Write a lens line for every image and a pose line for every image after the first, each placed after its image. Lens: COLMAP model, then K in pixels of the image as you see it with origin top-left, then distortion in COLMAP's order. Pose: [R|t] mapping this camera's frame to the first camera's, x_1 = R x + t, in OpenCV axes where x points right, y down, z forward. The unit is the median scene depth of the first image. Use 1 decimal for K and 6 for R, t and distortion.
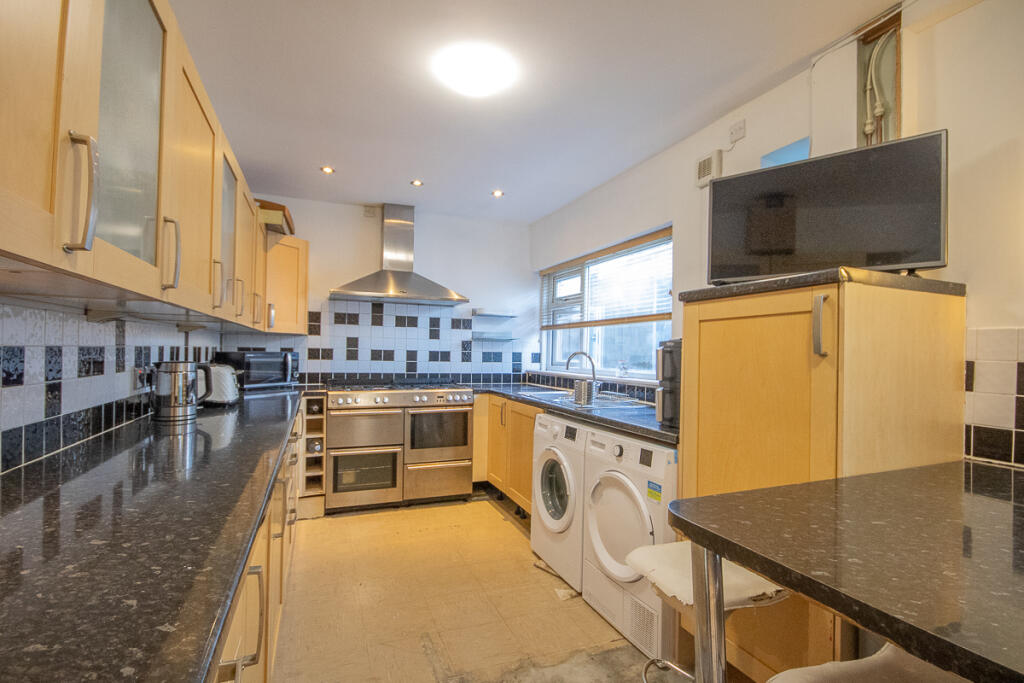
lens RADIAL K [[491.1, 0, 507.2], [0, 491.1, 346.4], [0, 0, 1]] dist [-0.008644, -0.001910]
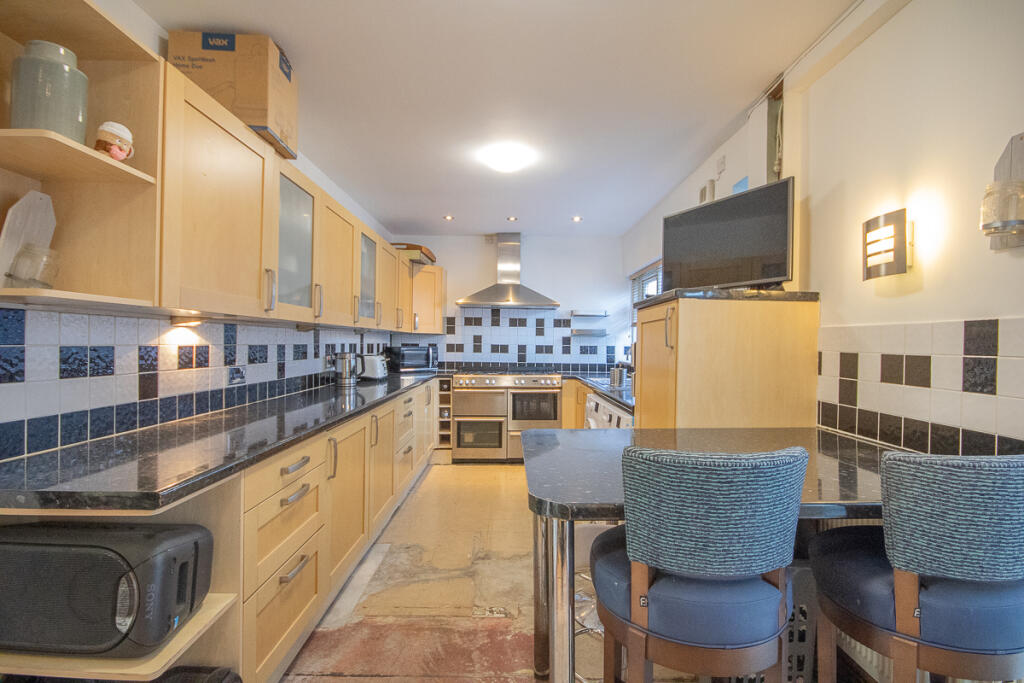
lens RADIAL K [[491.1, 0, 517.0], [0, 491.1, 340.7], [0, 0, 1]] dist [-0.008644, -0.001910]
pose [[0.930967, -0.008902, -0.364994, 0.304299], [0.009246, 0.999957, -0.000806, -0.002222], [0.364986, -0.002625, 0.931009, -0.227317]]
